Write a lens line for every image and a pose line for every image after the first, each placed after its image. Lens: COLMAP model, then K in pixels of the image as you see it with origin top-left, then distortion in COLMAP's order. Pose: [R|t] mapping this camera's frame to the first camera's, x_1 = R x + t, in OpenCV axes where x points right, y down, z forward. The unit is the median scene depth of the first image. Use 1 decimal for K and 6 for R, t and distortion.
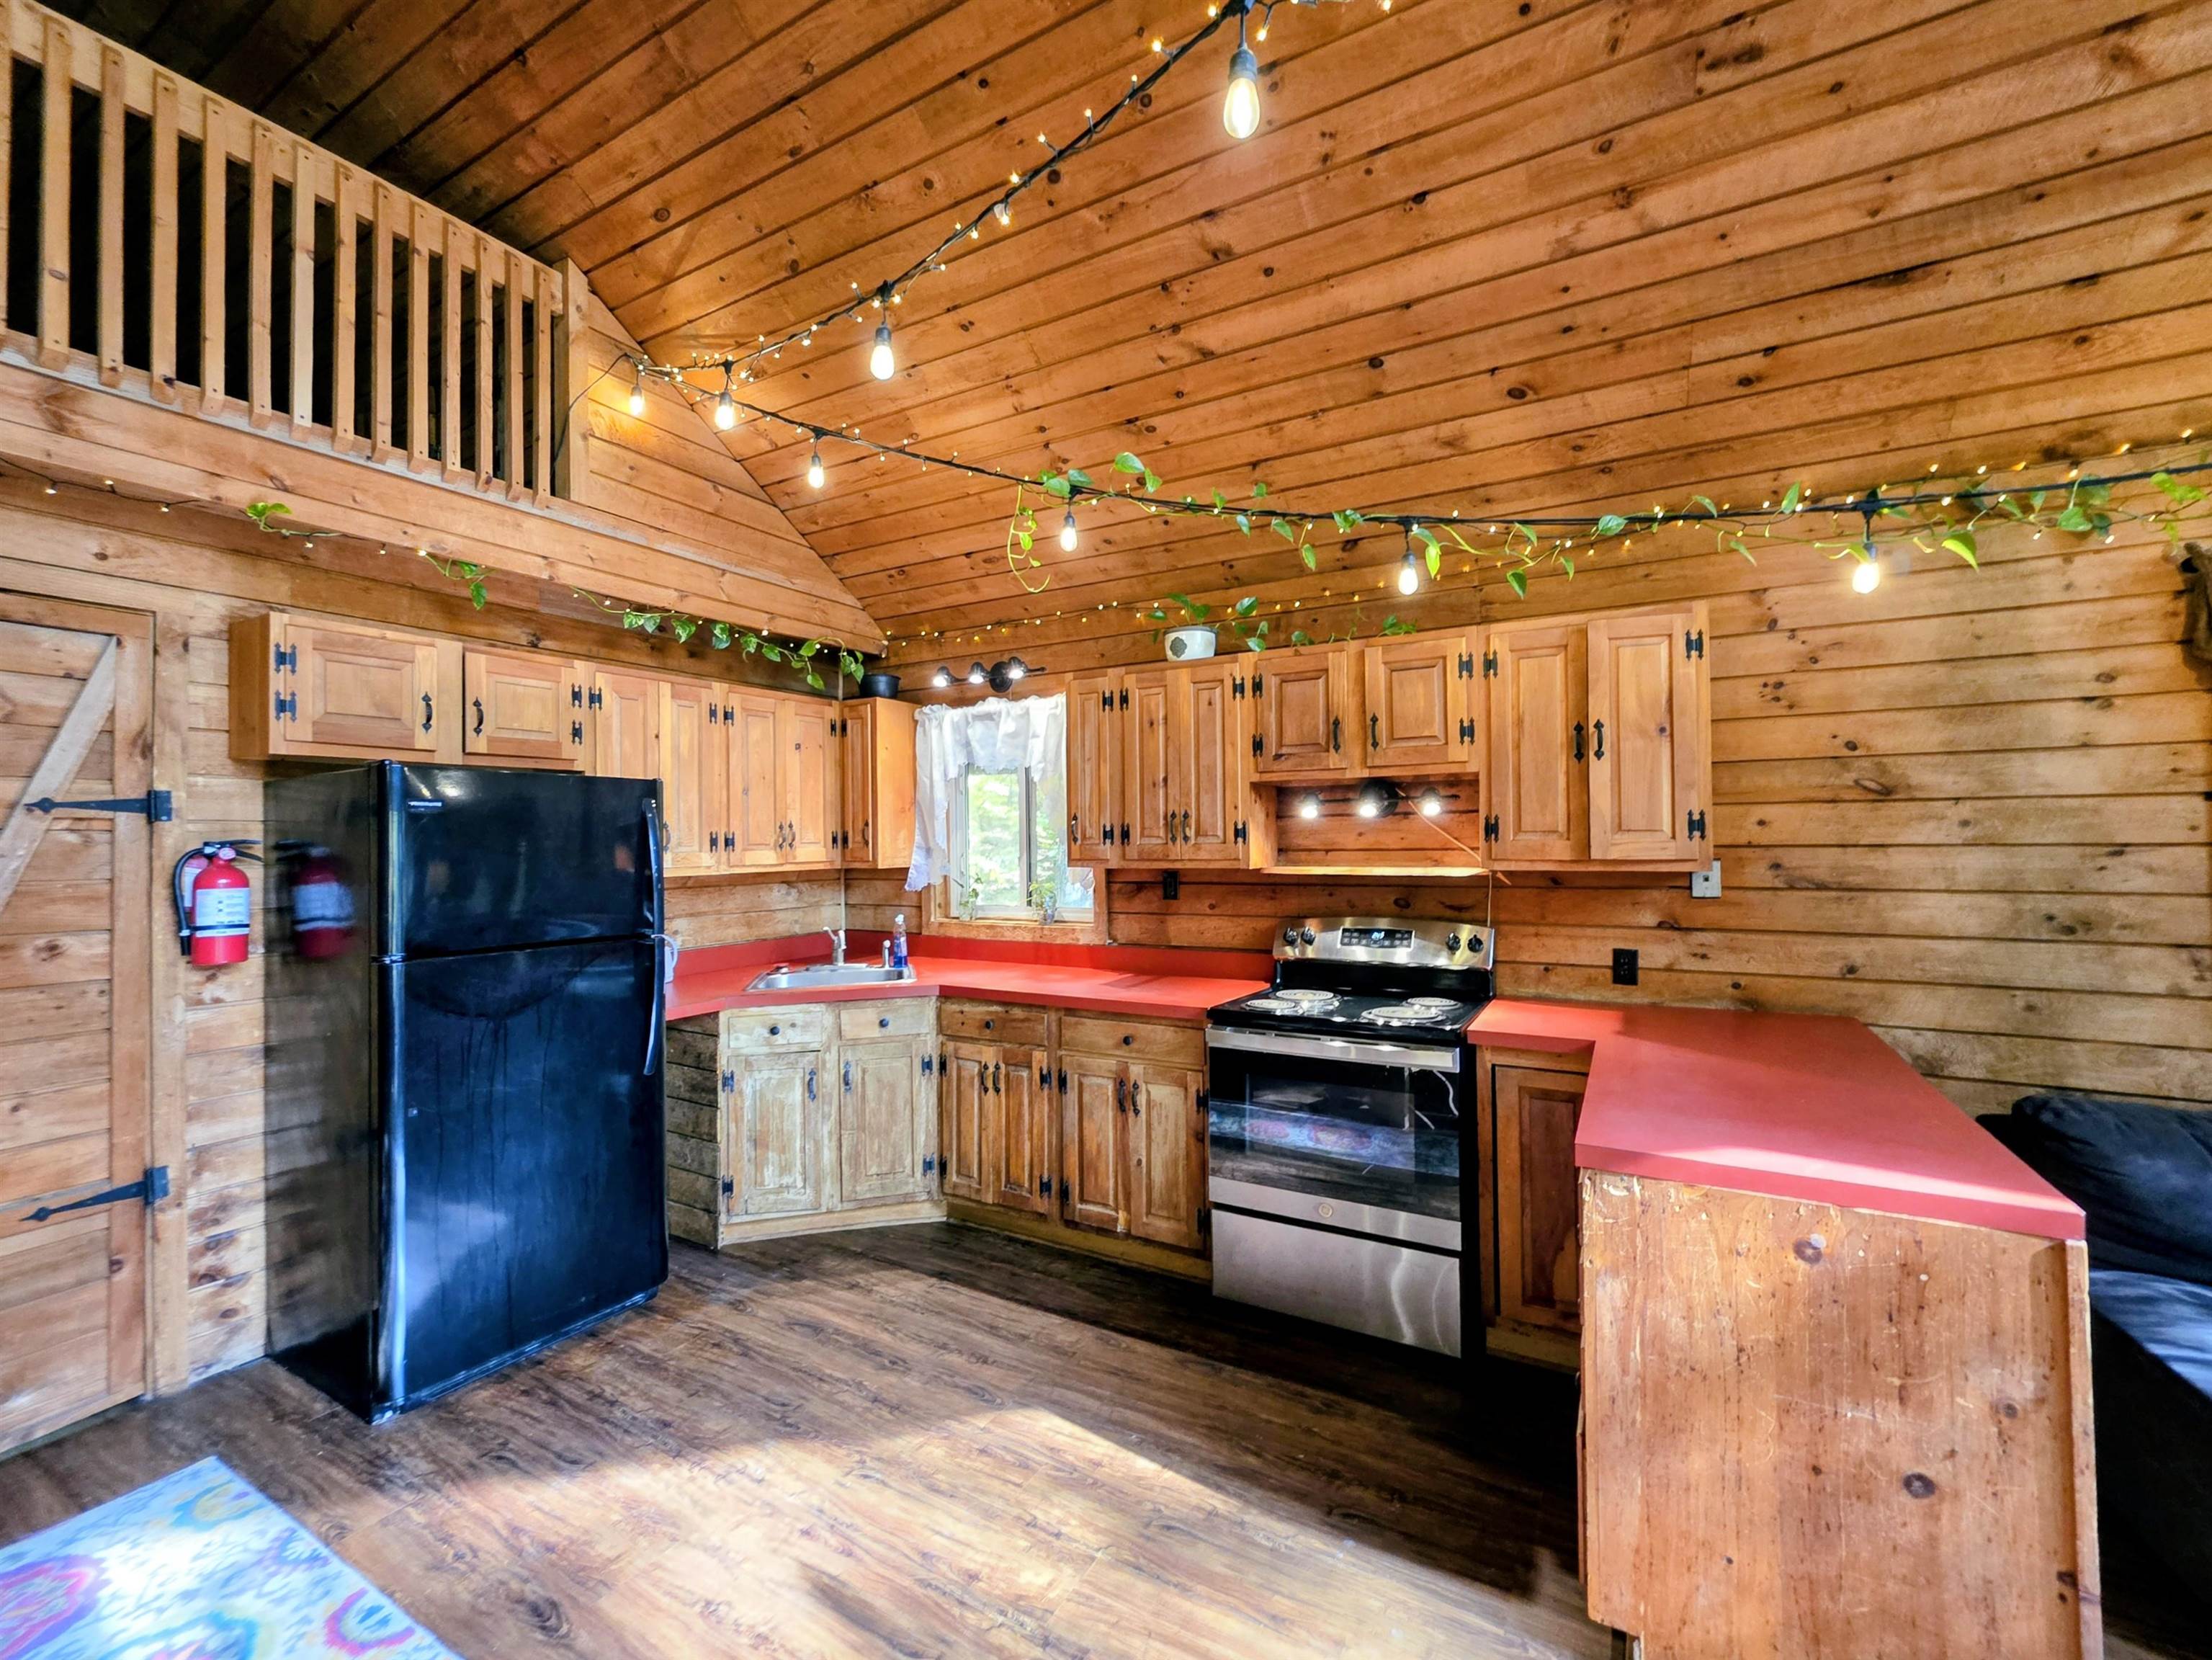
lens RADIAL K [[916.6, 0, 1128.3], [0, 916.6, 827.4], [0, 0, 1]] dist [0.002467, 0.000450]
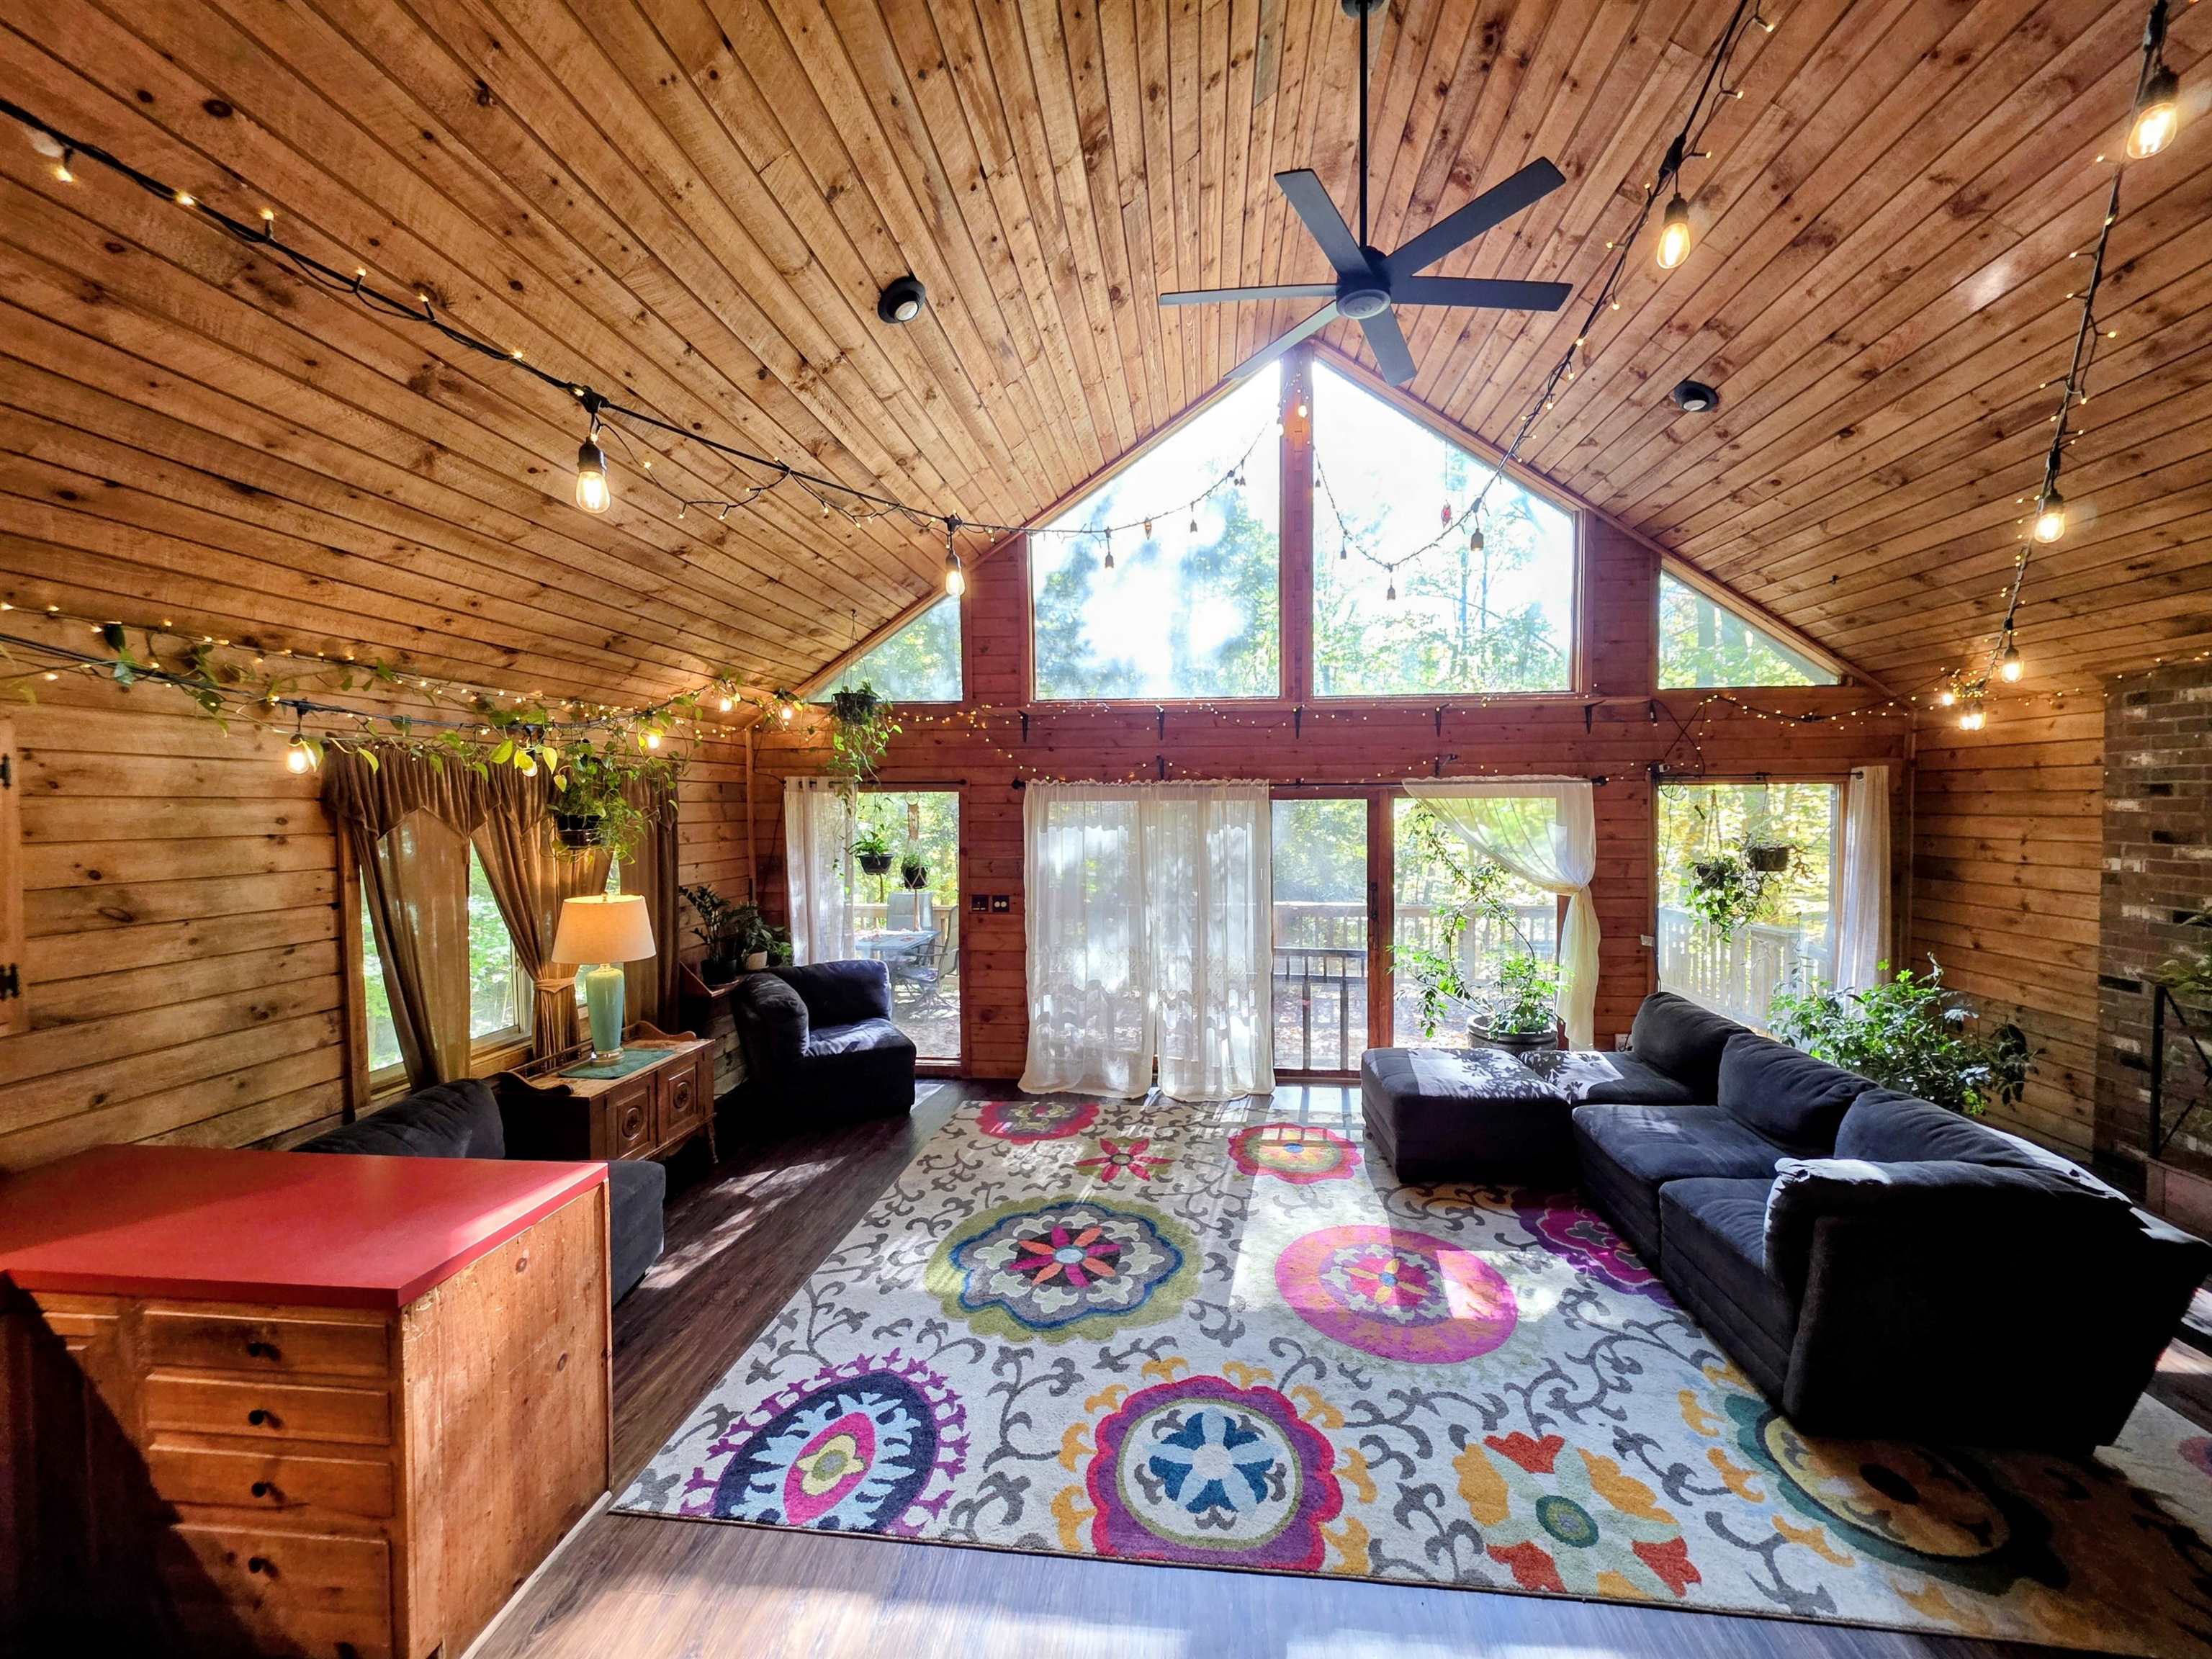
lens RADIAL K [[880.9, 0, 1121.5], [0, 880.9, 833.9], [0, 0, 1]] dist [0.000303, -0.000148]
pose [[-0.406373, -0.016314, 0.913562, -0.501864], [-0.005318, 0.999866, 0.015490, -0.143701], [-0.913692, 0.001436, -0.406405, 0.342121]]
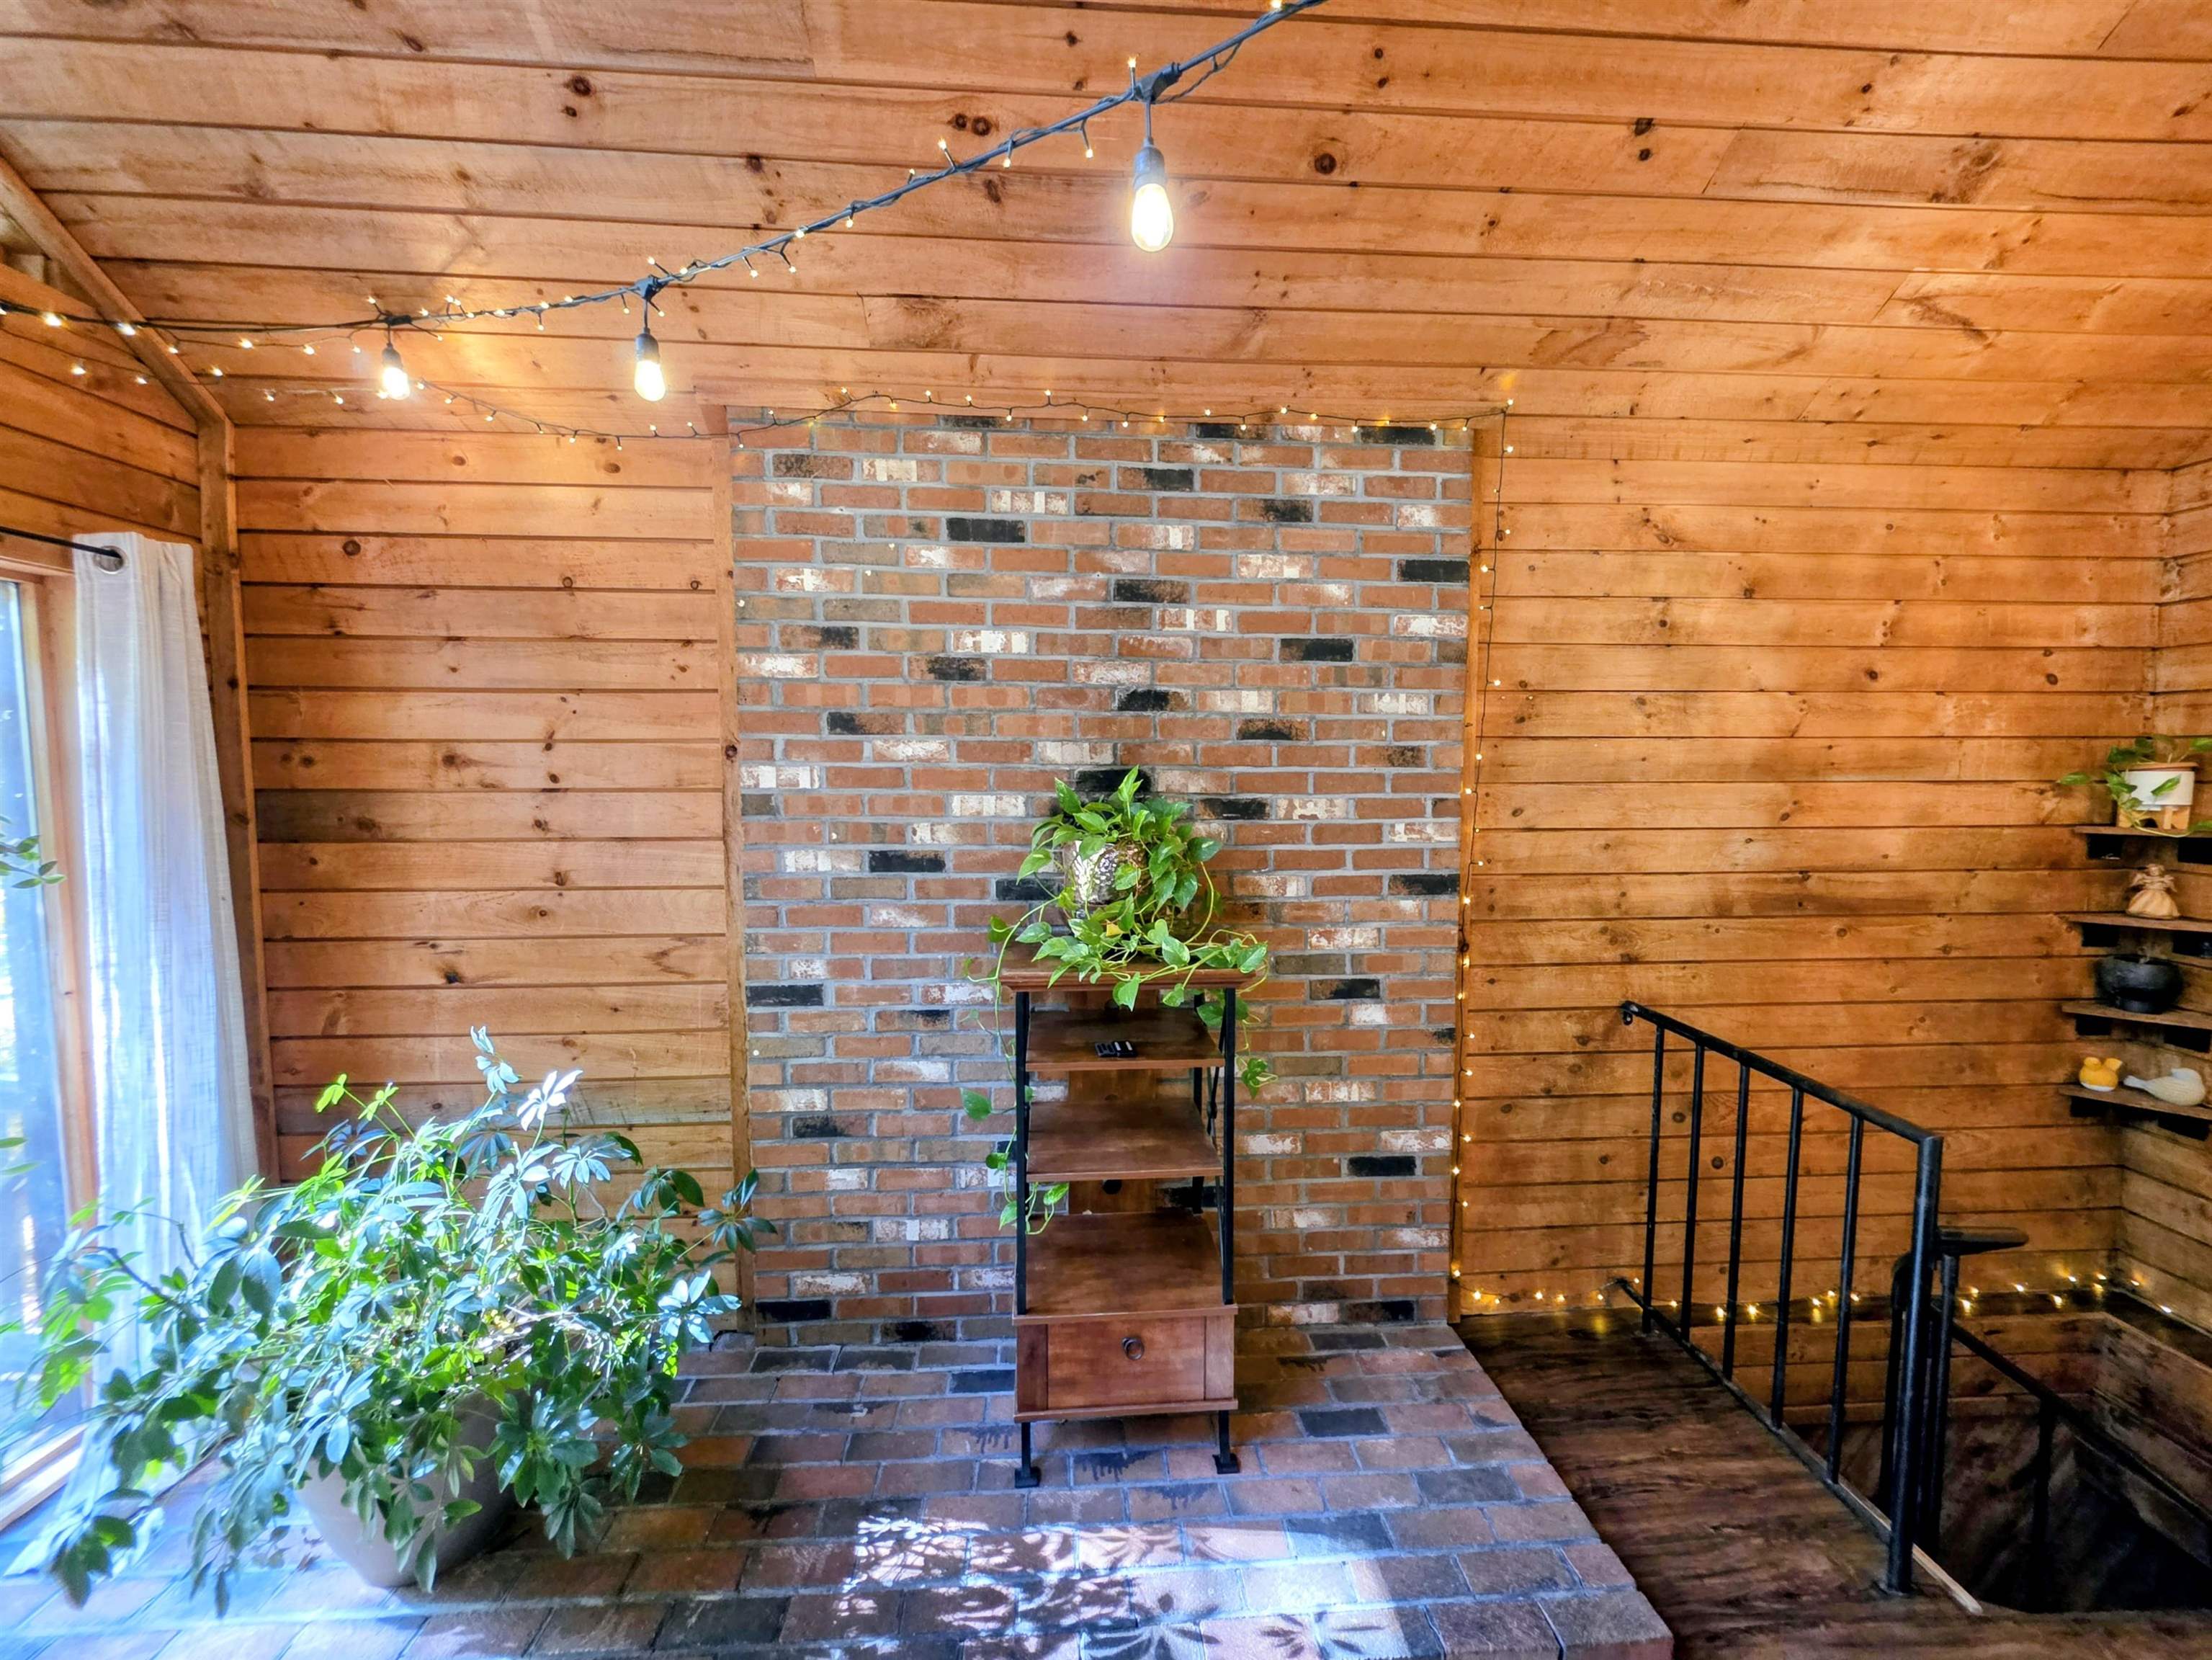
lens RADIAL K [[881.0, 0, 1121.5], [0, 881.0, 834.4], [0, 0, 1]] dist [0.000303, -0.000148]
pose [[-0.839393, 0.048096, -0.541393, 0.325858], [0.019028, 0.998067, 0.059163, -0.068836], [0.543192, 0.039359, -0.838686, -0.933294]]
